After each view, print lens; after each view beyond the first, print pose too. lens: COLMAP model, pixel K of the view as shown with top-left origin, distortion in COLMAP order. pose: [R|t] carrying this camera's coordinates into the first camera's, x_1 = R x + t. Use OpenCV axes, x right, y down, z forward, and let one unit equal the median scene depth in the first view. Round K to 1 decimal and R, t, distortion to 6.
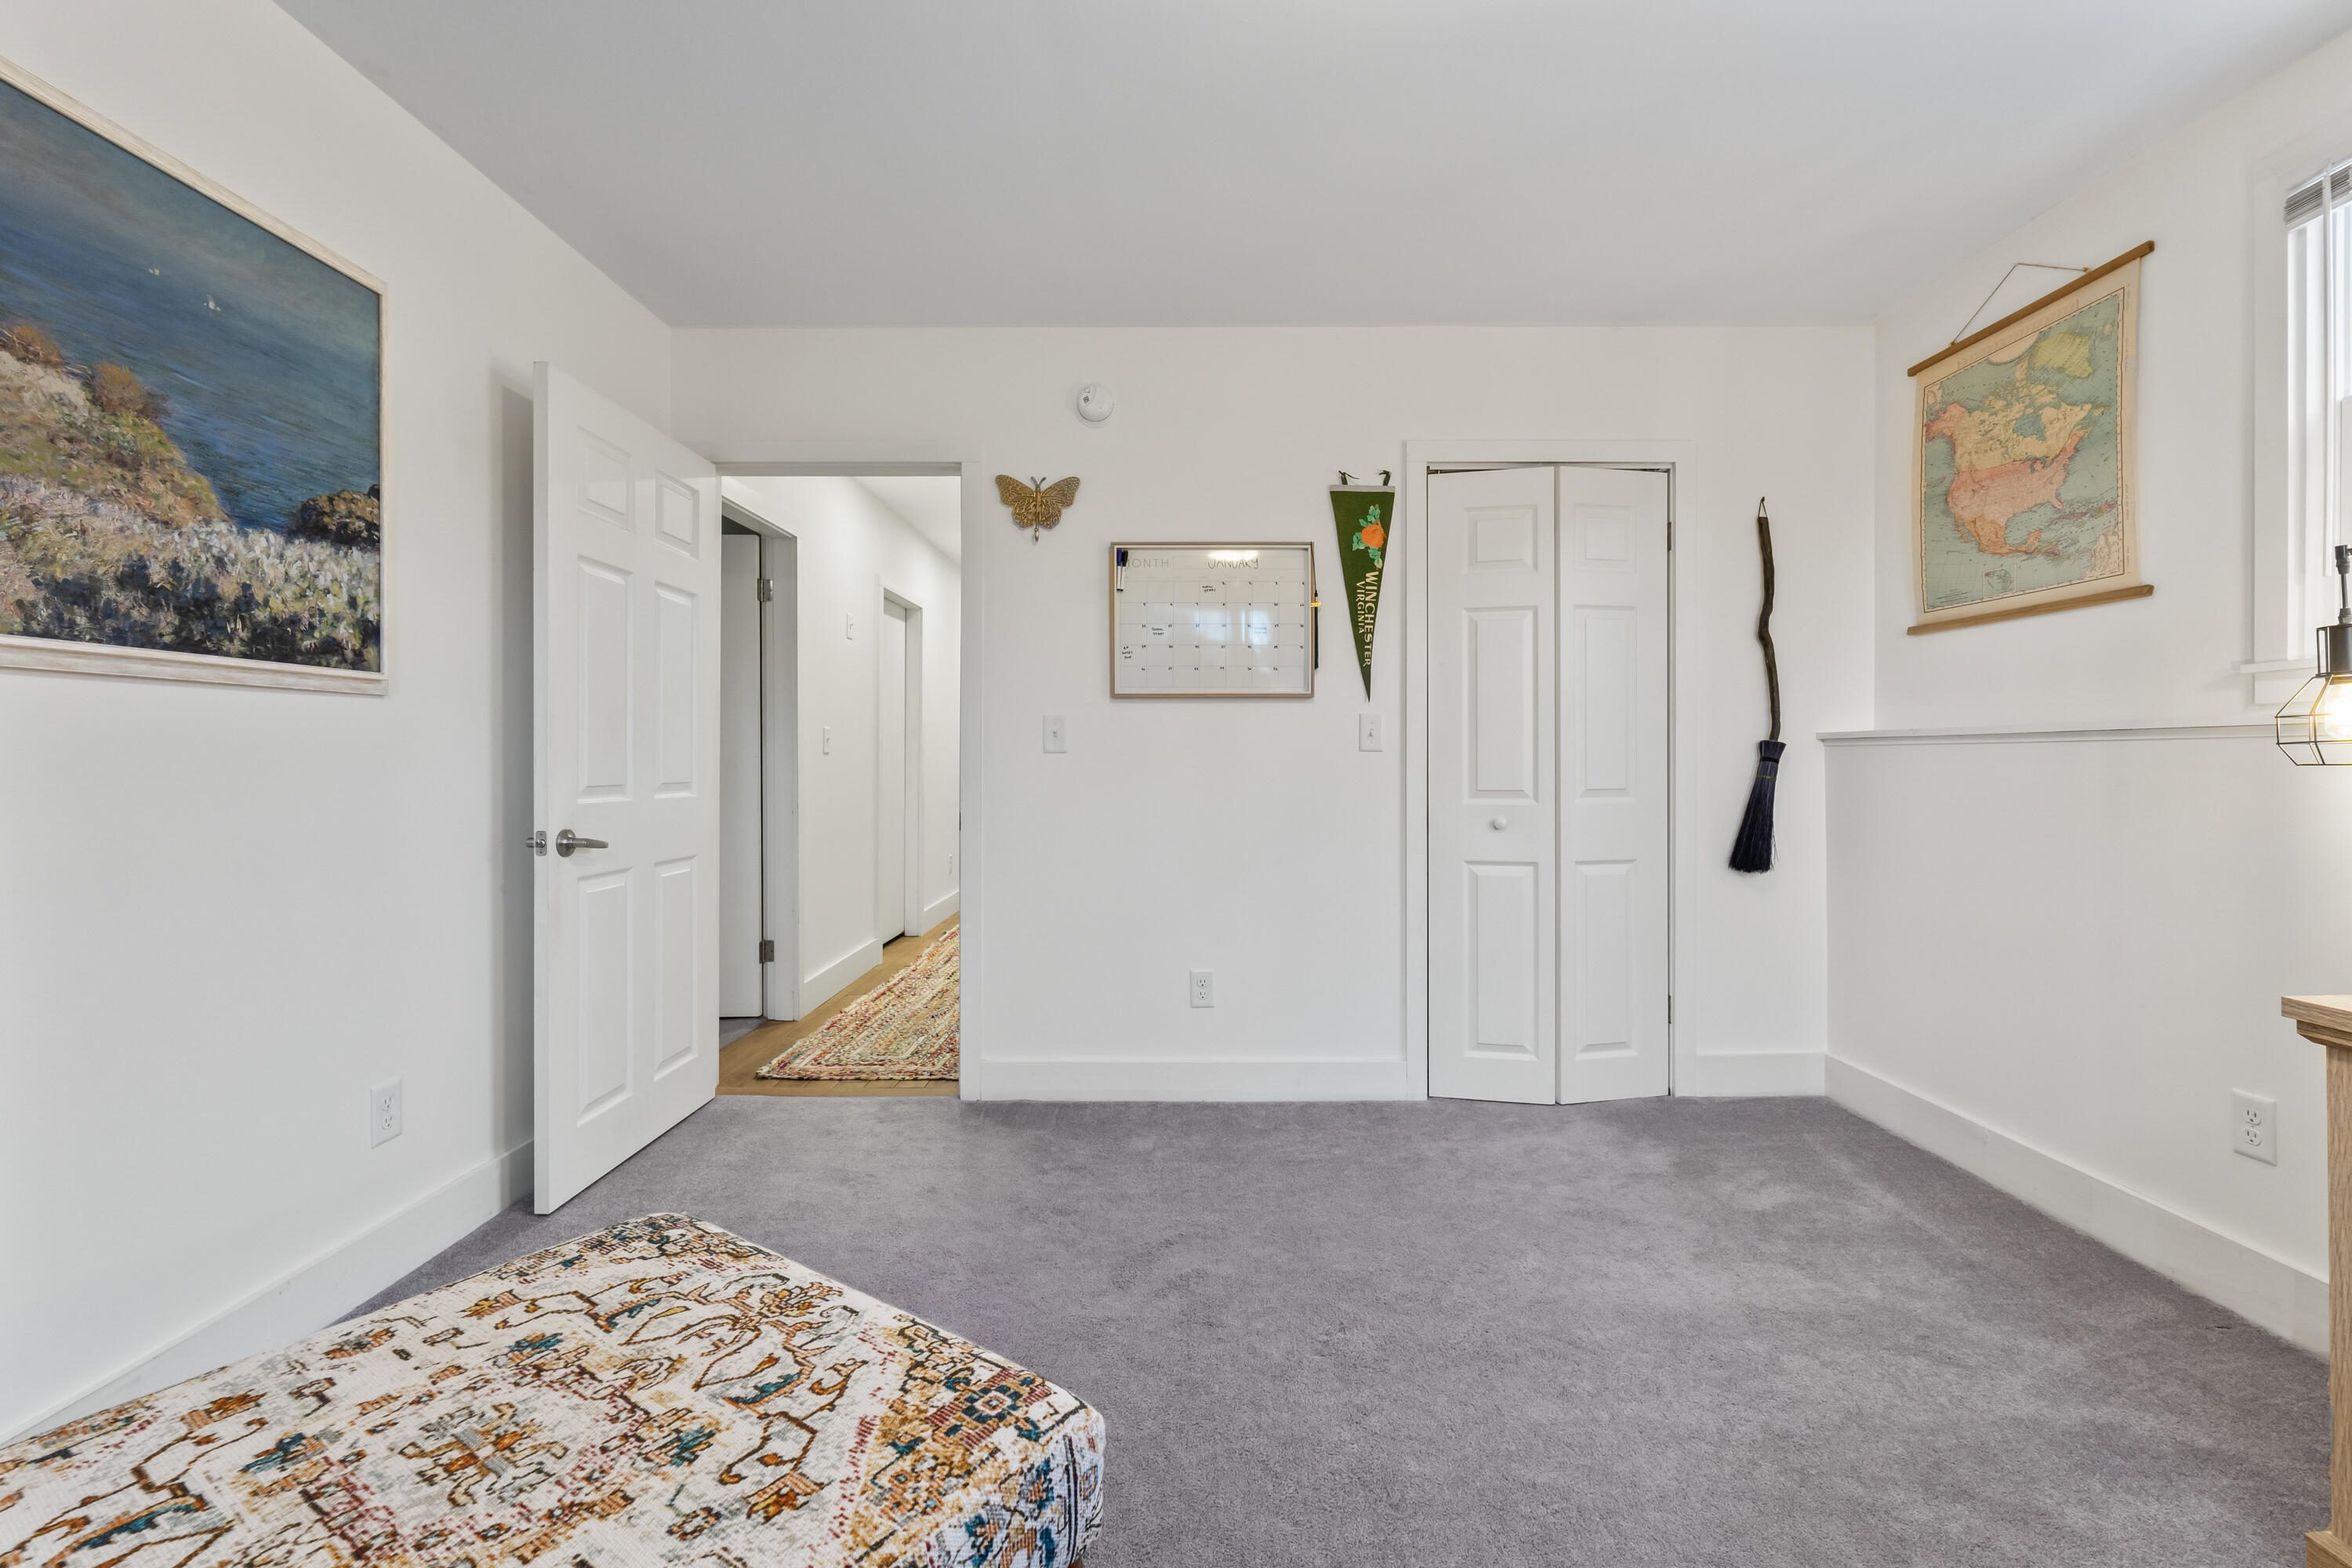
lens RADIAL K [[988.0, 0, 1179.5], [0, 988.0, 771.8], [0, 0, 1]] dist [-0.000148, 0.000164]
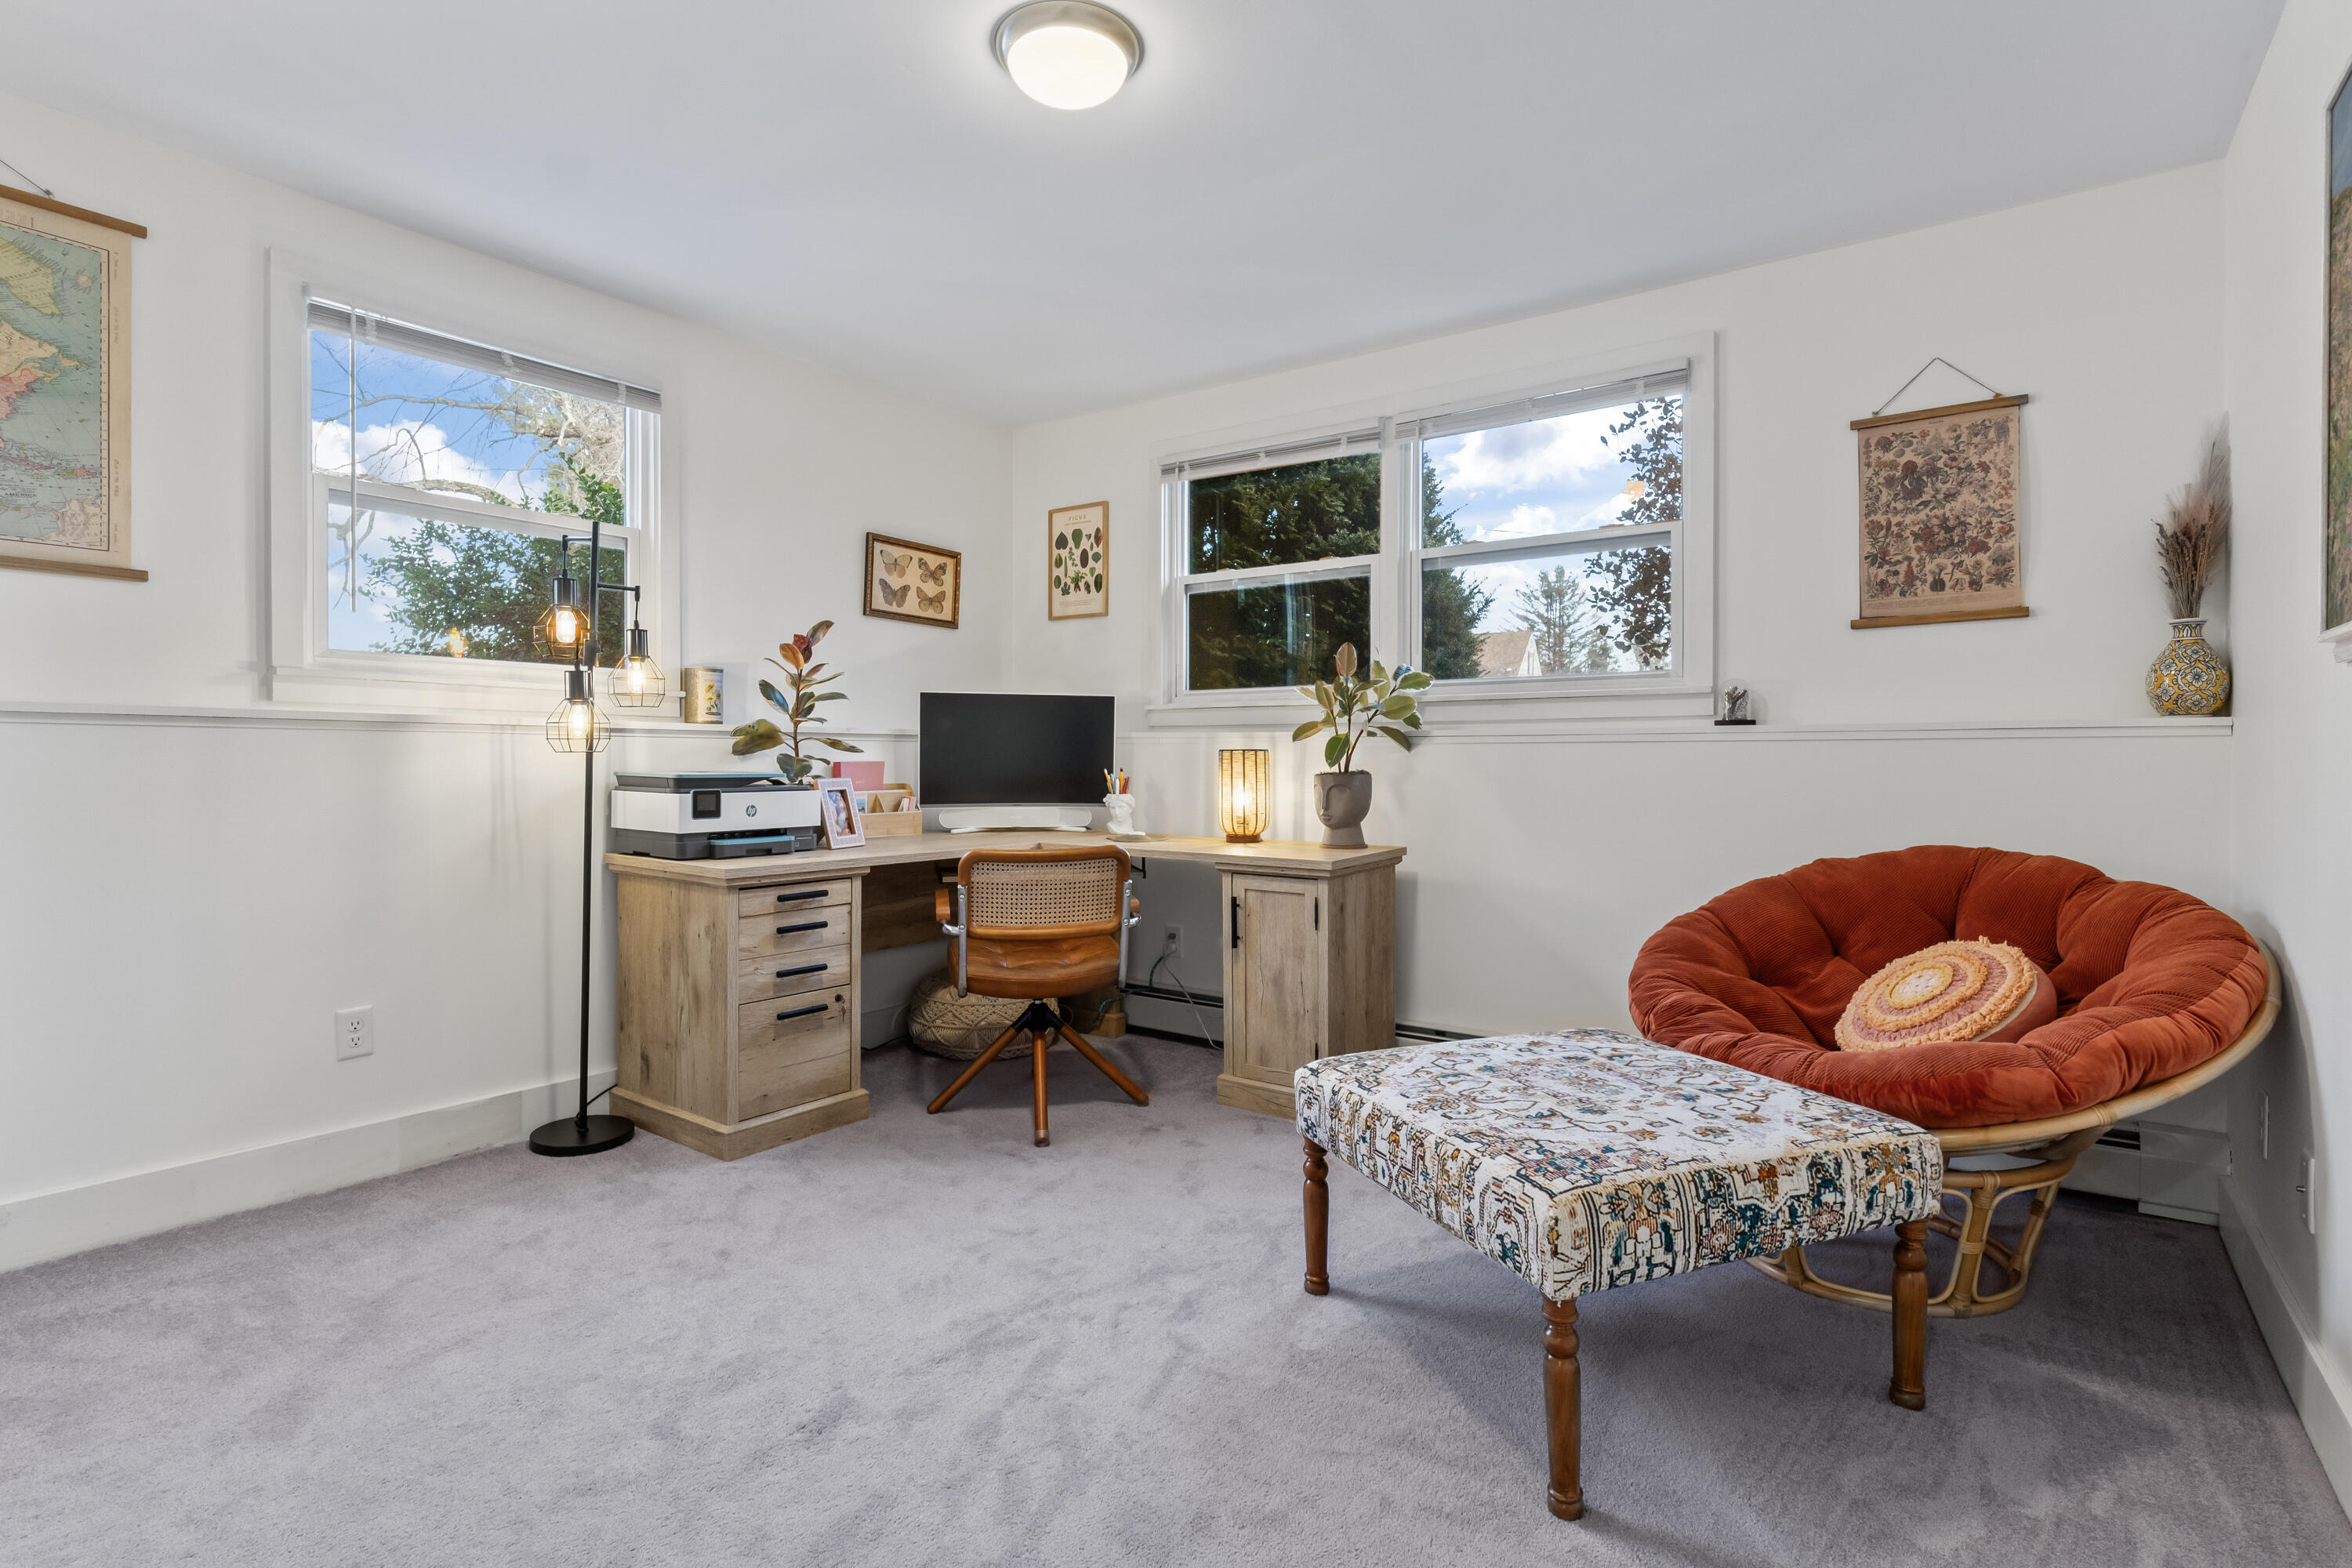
lens RADIAL K [[1156.6, 0, 1175.9], [0, 1156.6, 768.8], [0, 0, 1]] dist [-0.000878, -0.000186]
pose [[-0.815075, -0.004138, 0.579341, -1.011688], [0.002998, 0.999931, 0.011360, 0.001811], [-0.579348, 0.010997, -0.815006, 2.487472]]
